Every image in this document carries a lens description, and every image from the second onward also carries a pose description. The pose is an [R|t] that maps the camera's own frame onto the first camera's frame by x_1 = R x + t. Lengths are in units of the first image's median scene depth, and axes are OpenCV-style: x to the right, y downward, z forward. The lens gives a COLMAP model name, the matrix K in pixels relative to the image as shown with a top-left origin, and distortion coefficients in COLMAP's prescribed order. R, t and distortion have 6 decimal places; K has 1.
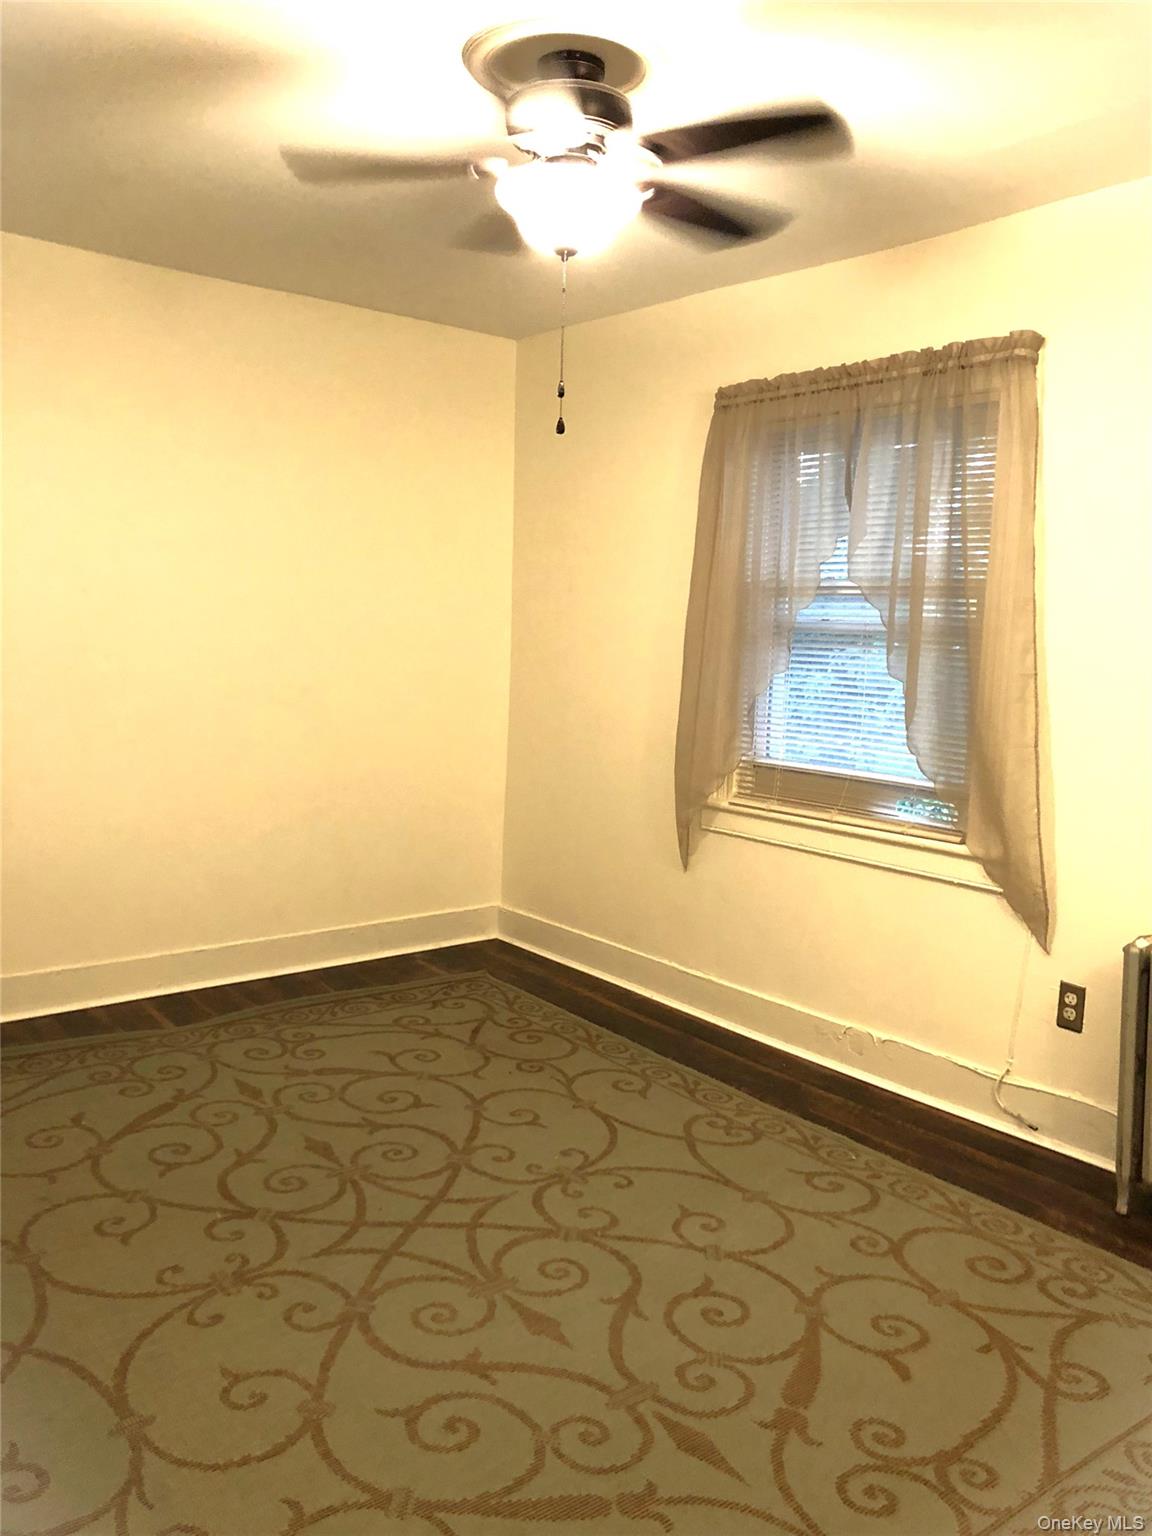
lens RADIAL K [[1251.5, 0, 586.1], [0, 1251.5, 767.2], [0, 0, 1]] dist [-0.002115, 0.027002]
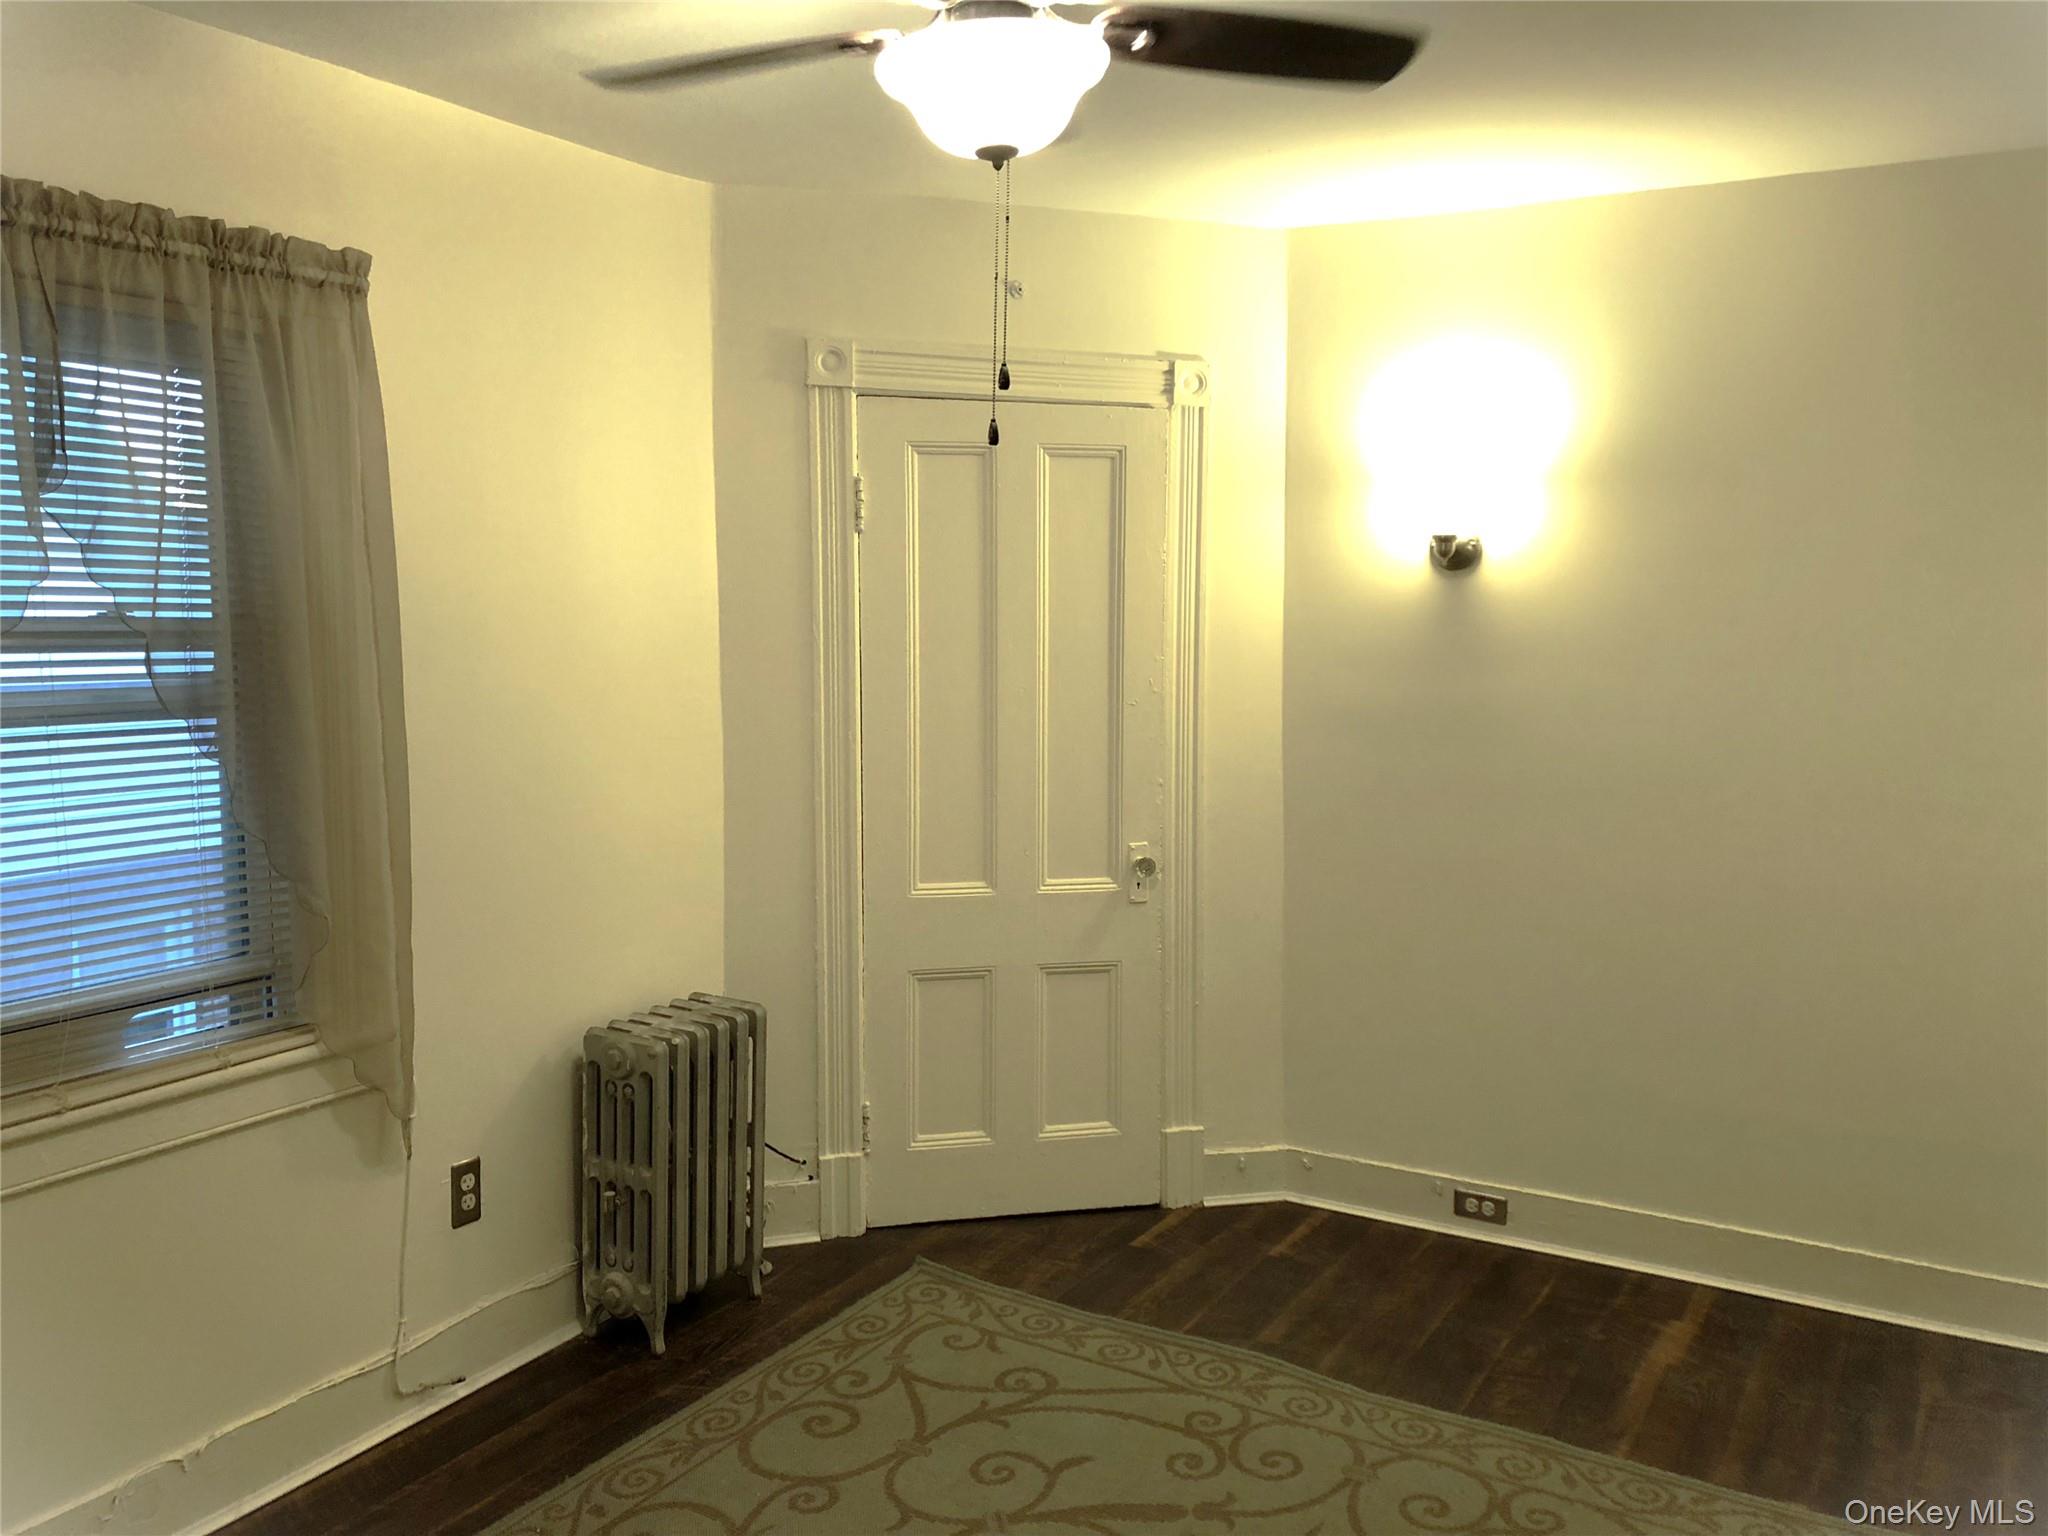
lens RADIAL K [[1668.6, 0, 1037.6], [0, 1668.6, 763.1], [0, 0, 1]] dist [-0.002115, 0.027002]
pose [[-0.355300, -0.123281, 0.926587, -0.722103], [0.099422, 0.980658, 0.168599, -0.223585], [-0.929450, 0.152027, -0.336171, 1.148140]]
